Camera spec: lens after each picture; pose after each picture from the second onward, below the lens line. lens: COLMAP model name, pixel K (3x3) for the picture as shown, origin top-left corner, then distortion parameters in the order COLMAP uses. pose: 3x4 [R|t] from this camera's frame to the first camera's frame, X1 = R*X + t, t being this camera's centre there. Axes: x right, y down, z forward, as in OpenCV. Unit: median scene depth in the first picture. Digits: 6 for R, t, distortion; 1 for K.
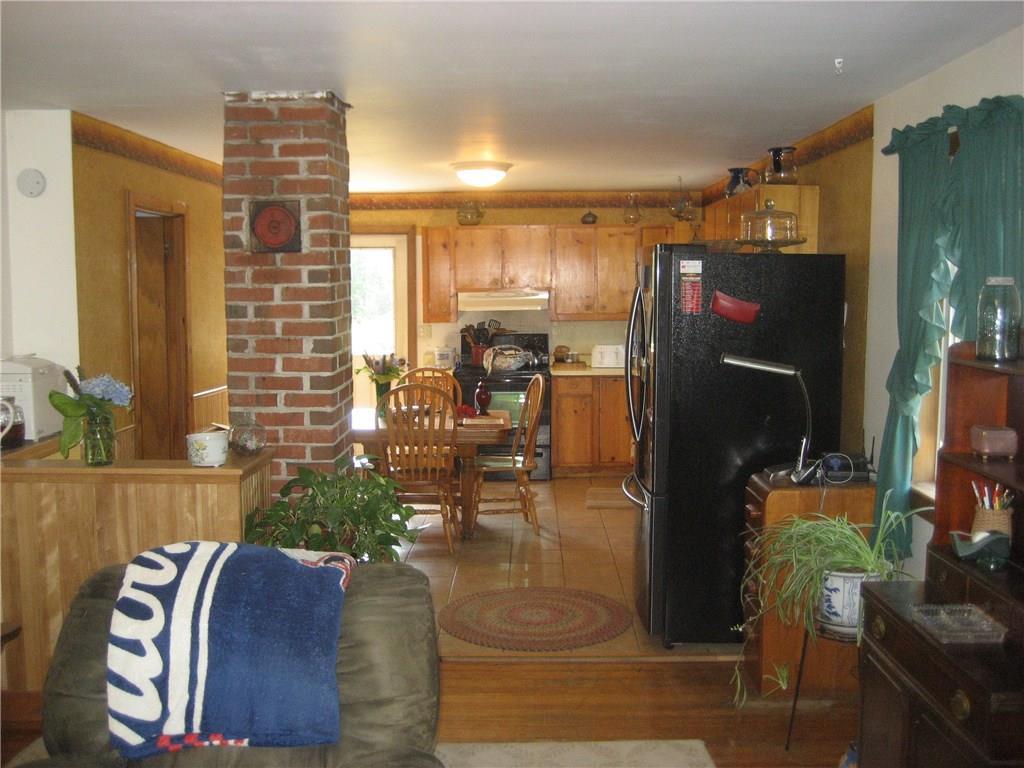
lens RADIAL K [[1057.8, 0, 516.5], [0, 1057.8, 381.5], [0, 0, 1]] dist [-0.149743, 0.190893]
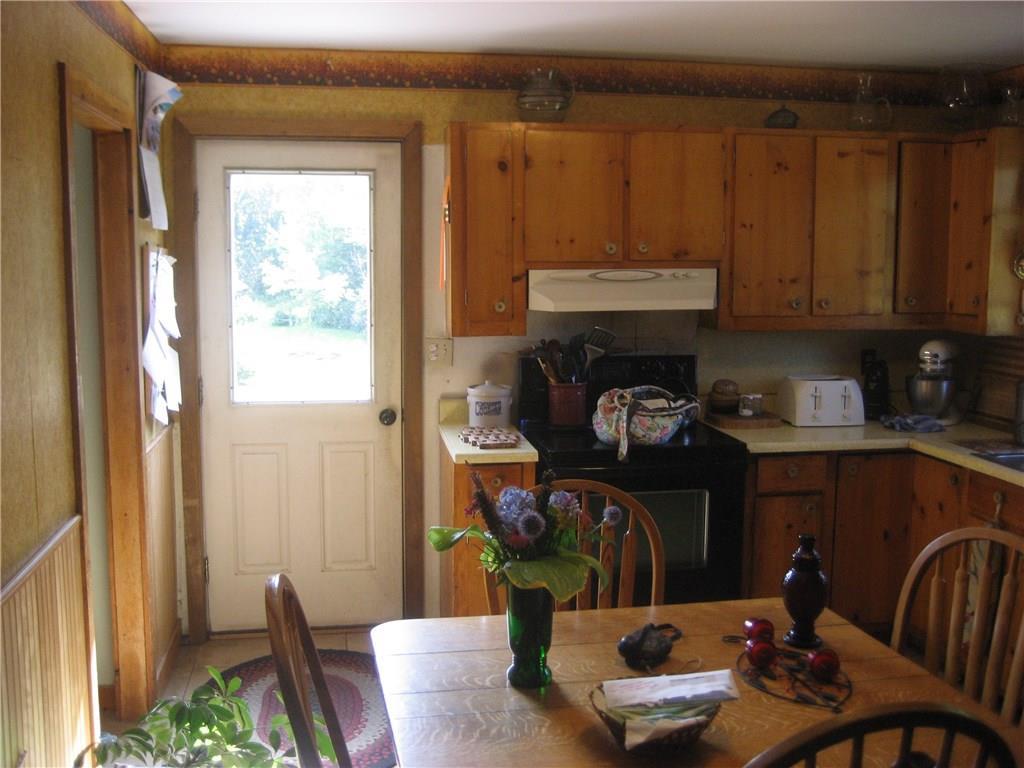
lens RADIAL K [[1057.8, 0, 516.5], [0, 1057.8, 381.5], [0, 0, 1]] dist [-0.149743, 0.190893]
pose [[0.982137, -0.014279, 0.187627, -0.144911], [0.007571, 0.999308, 0.036416, -0.051784], [-0.188017, -0.034345, 0.981565, 0.543404]]
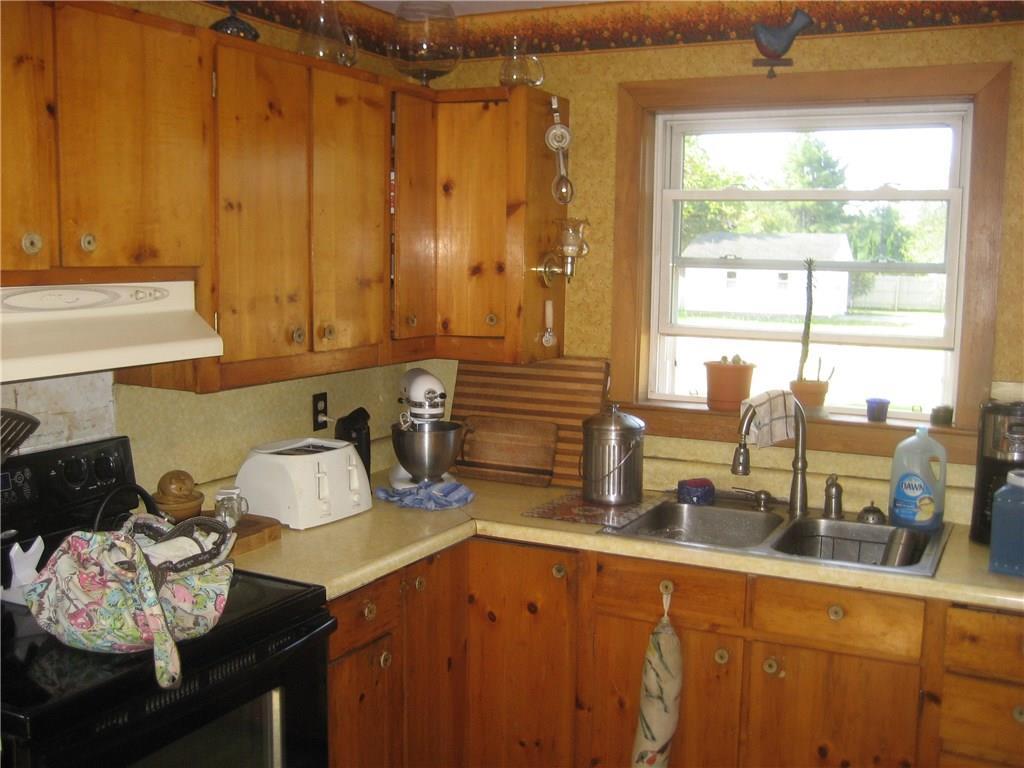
lens RADIAL K [[1057.8, 0, 516.5], [0, 1057.8, 381.5], [0, 0, 1]] dist [-0.149743, 0.190893]
pose [[0.437940, -0.089010, 0.894587, -0.167459], [0.063575, 0.995662, 0.067944, -0.071829], [-0.896754, 0.027118, 0.441699, 0.799759]]
